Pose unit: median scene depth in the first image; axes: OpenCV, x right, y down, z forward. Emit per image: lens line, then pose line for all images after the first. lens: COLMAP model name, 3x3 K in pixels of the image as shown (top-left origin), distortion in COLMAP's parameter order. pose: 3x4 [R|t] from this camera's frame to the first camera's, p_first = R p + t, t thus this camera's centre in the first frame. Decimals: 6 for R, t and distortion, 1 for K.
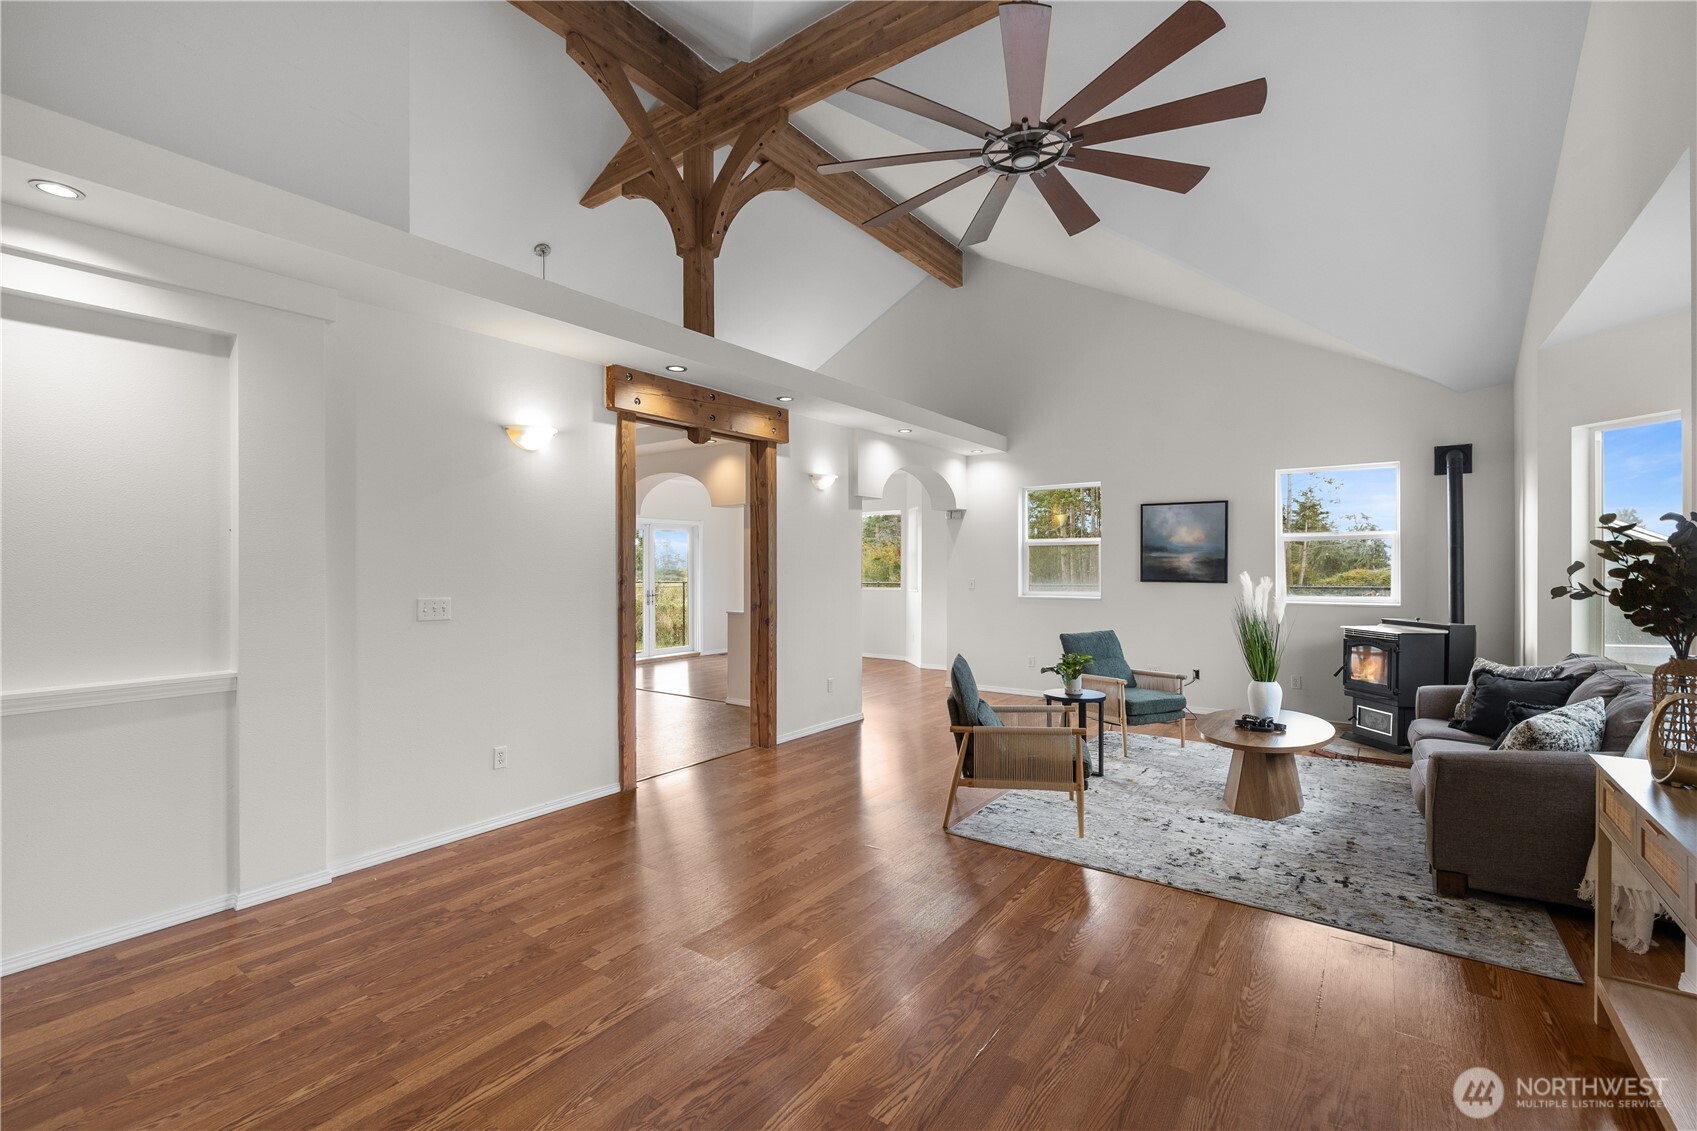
lens RADIAL K [[731.3, 0, 837.0], [0, 731.3, 567.5], [0, 0, 1]] dist [0.001959, -0.000634]
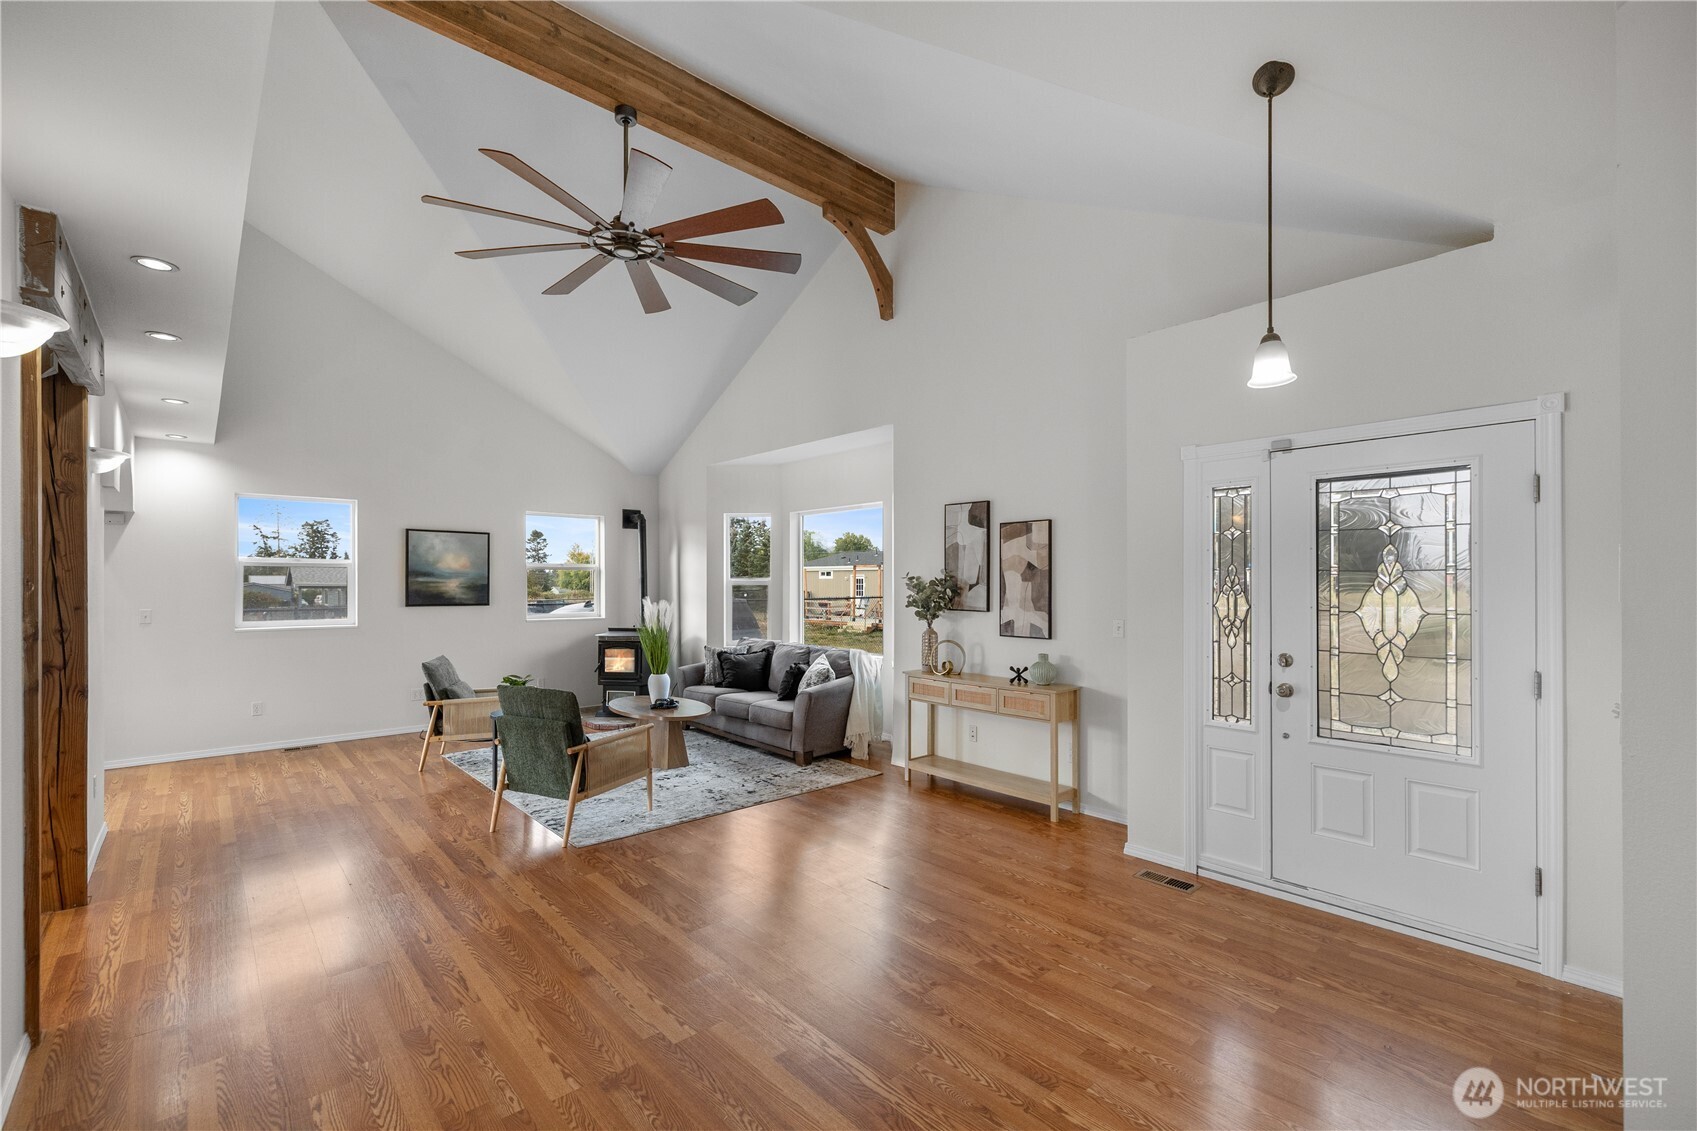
lens RADIAL K [[731.3, 0, 835.6], [0, 731.3, 578.5], [0, 0, 1]] dist [0.001959, -0.000634]
pose [[0.201336, 0.010040, 0.979471, -0.576723], [-0.002476, 0.999949, -0.009741, -0.013505], [-0.979519, -0.000464, 0.201350, 0.296922]]
